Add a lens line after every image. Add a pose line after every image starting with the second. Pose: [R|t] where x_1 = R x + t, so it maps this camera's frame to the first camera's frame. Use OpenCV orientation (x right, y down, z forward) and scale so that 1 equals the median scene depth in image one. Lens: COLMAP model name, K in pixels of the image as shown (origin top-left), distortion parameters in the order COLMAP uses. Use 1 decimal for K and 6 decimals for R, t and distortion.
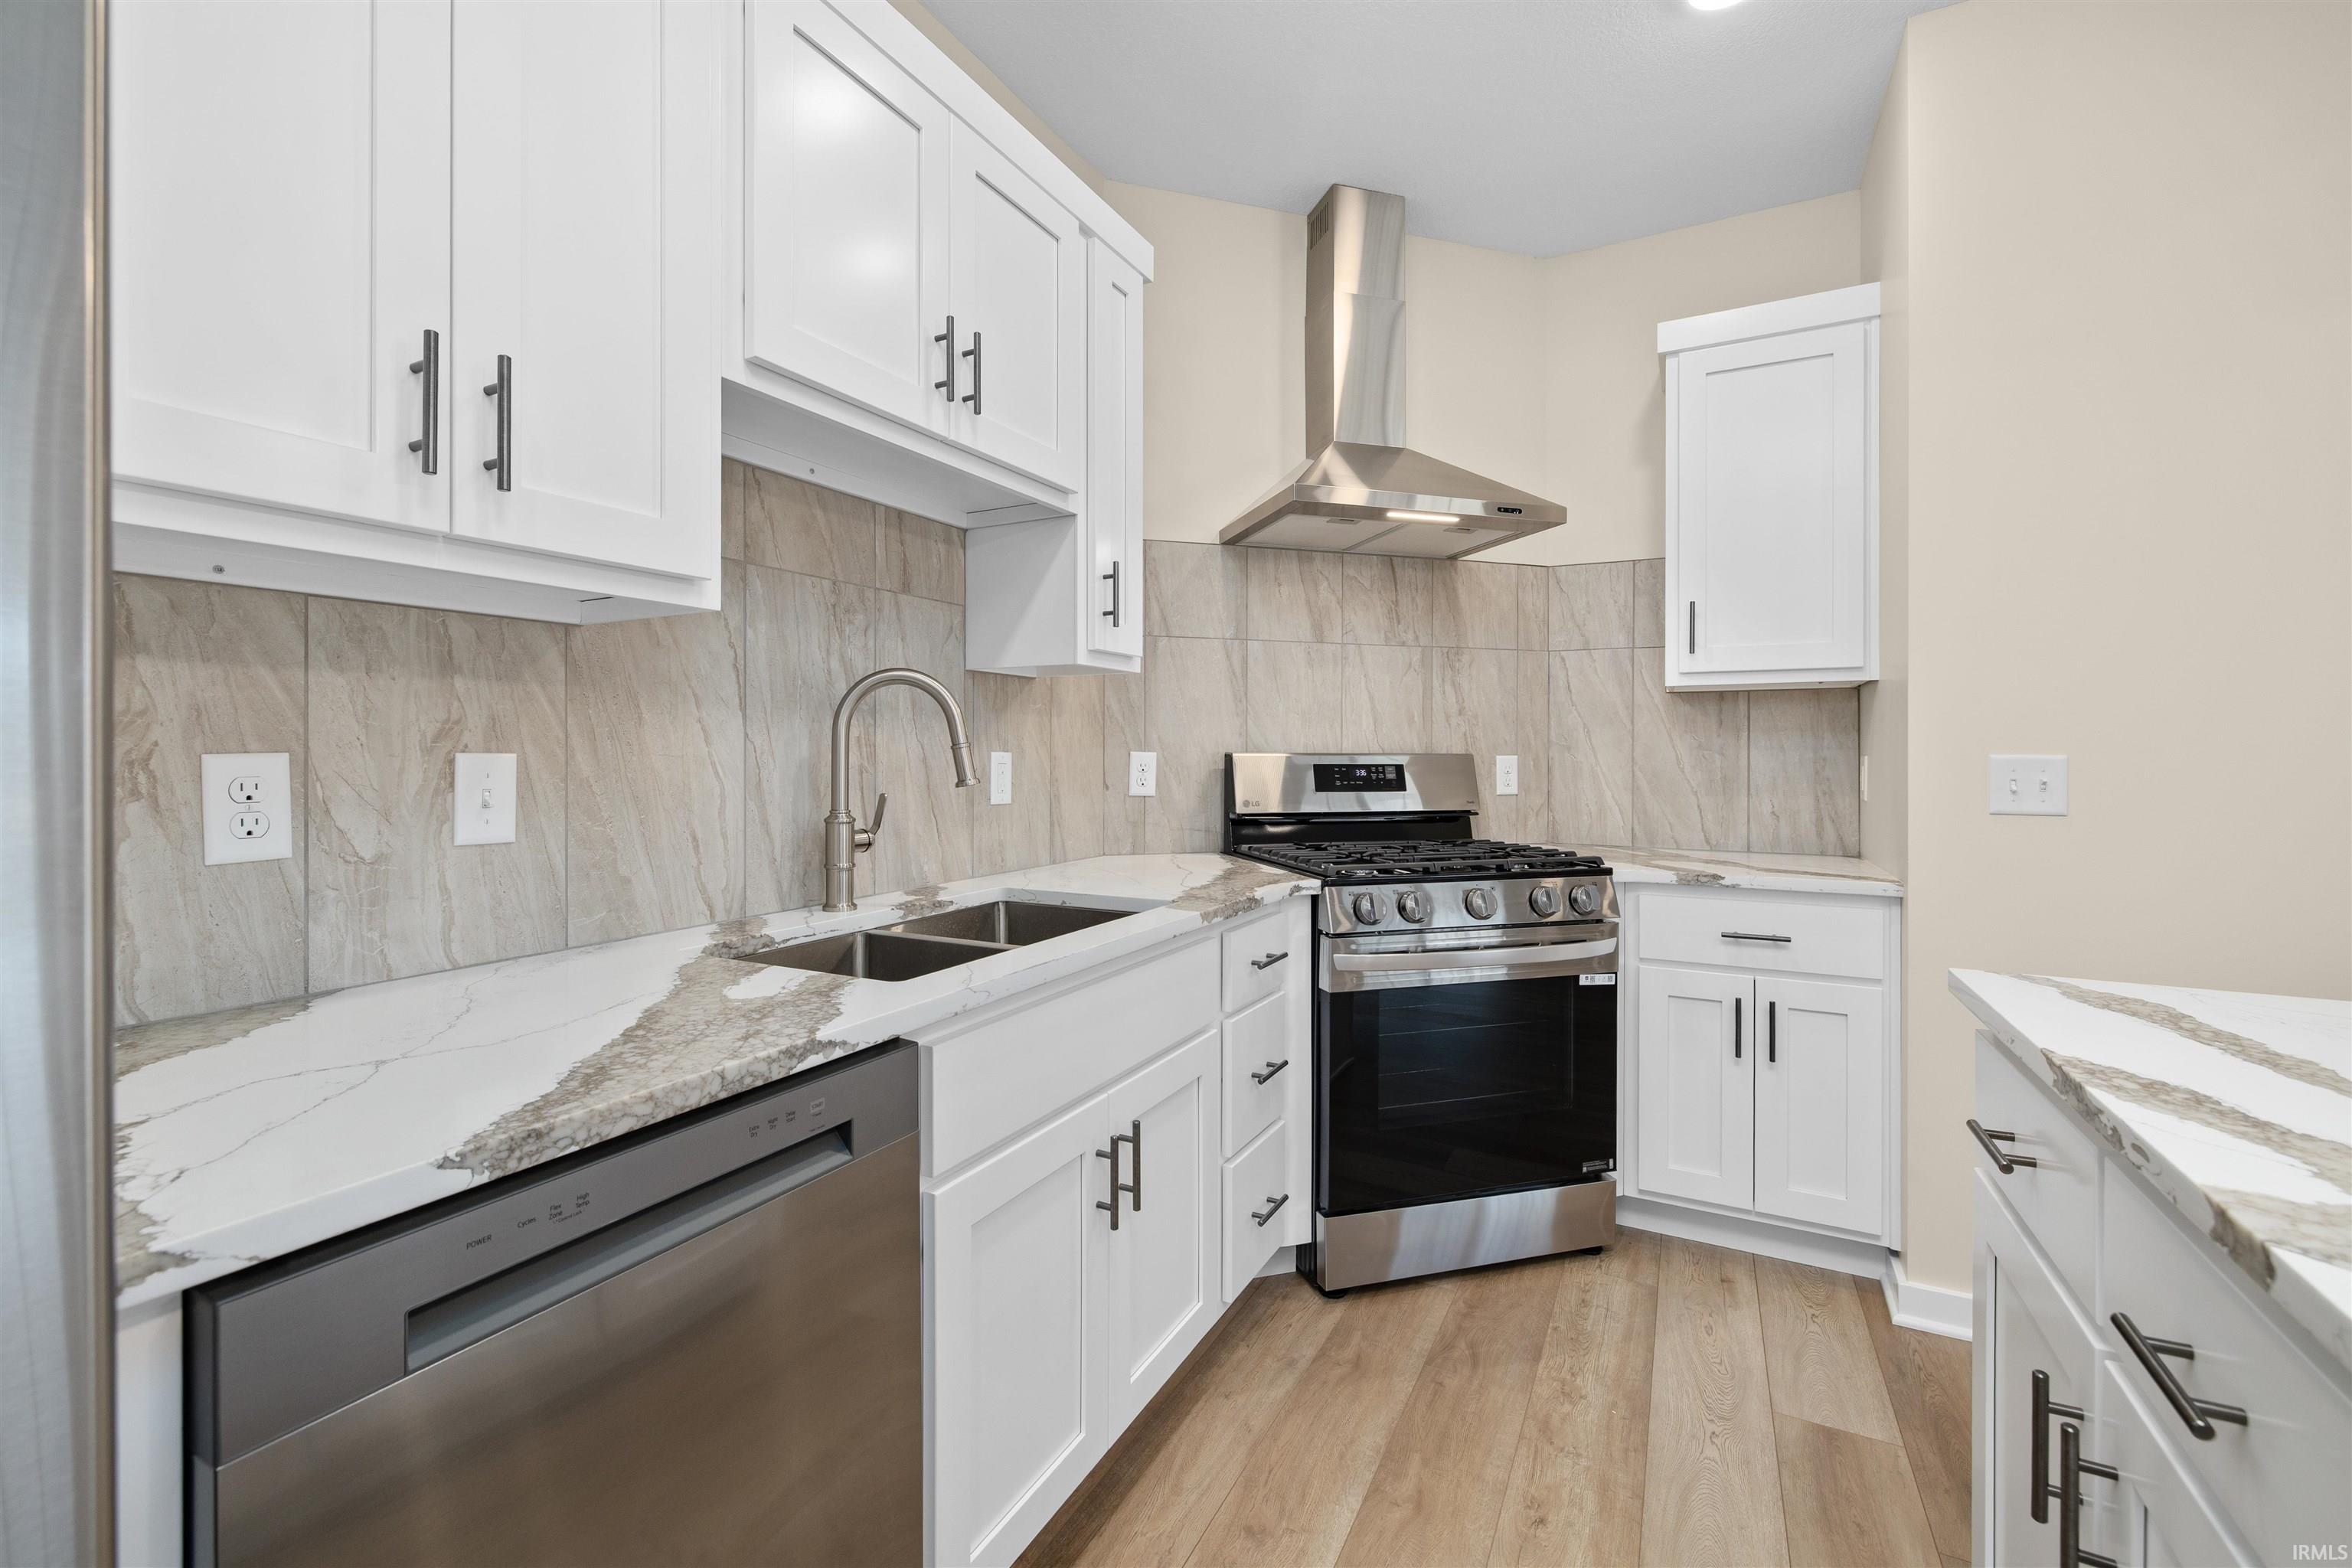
lens RADIAL K [[981.3, 0, 1166.0], [0, 981.3, 750.8], [0, 0, 1]] dist [-0.003480, -0.000098]
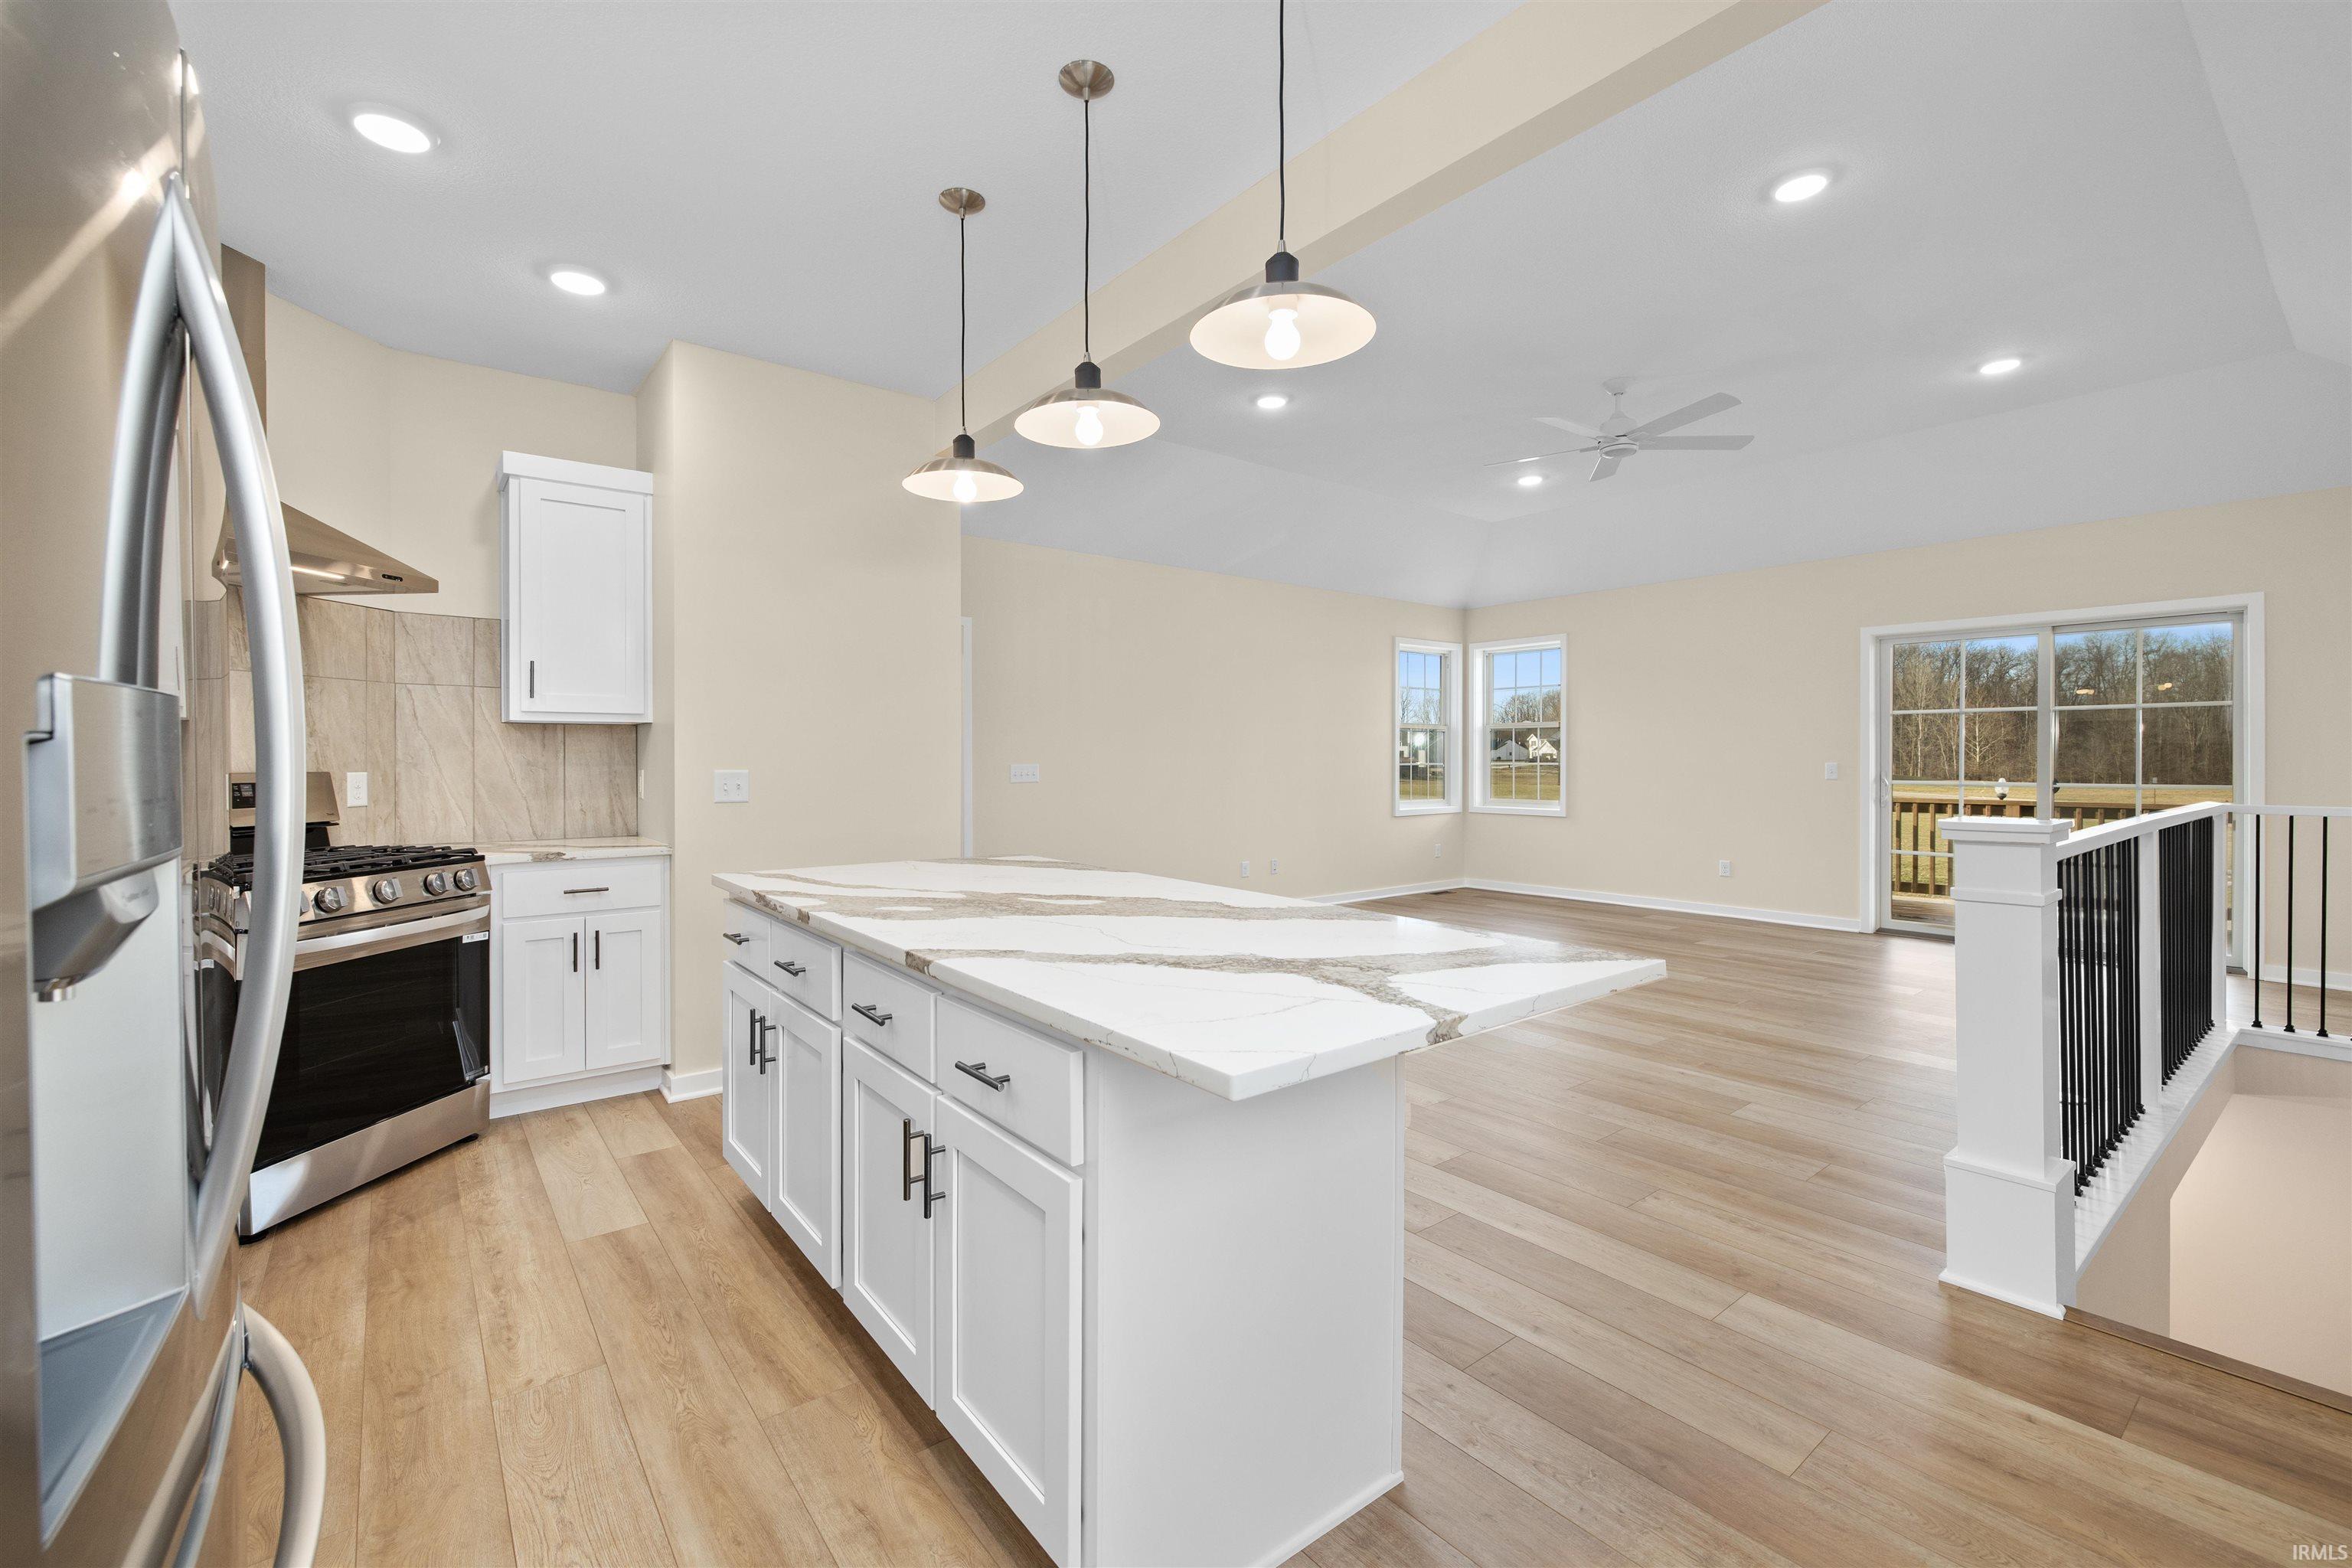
lens RADIAL K [[984.9, 0, 1157.9], [0, 984.9, 765.8], [0, 0, 1]] dist [0.000003, 0.000351]
pose [[0.402868, -0.010007, 0.915203, -0.415633], [-0.001809, 0.999930, 0.011730, -0.022497], [-0.915256, -0.006382, 0.402822, -0.406970]]
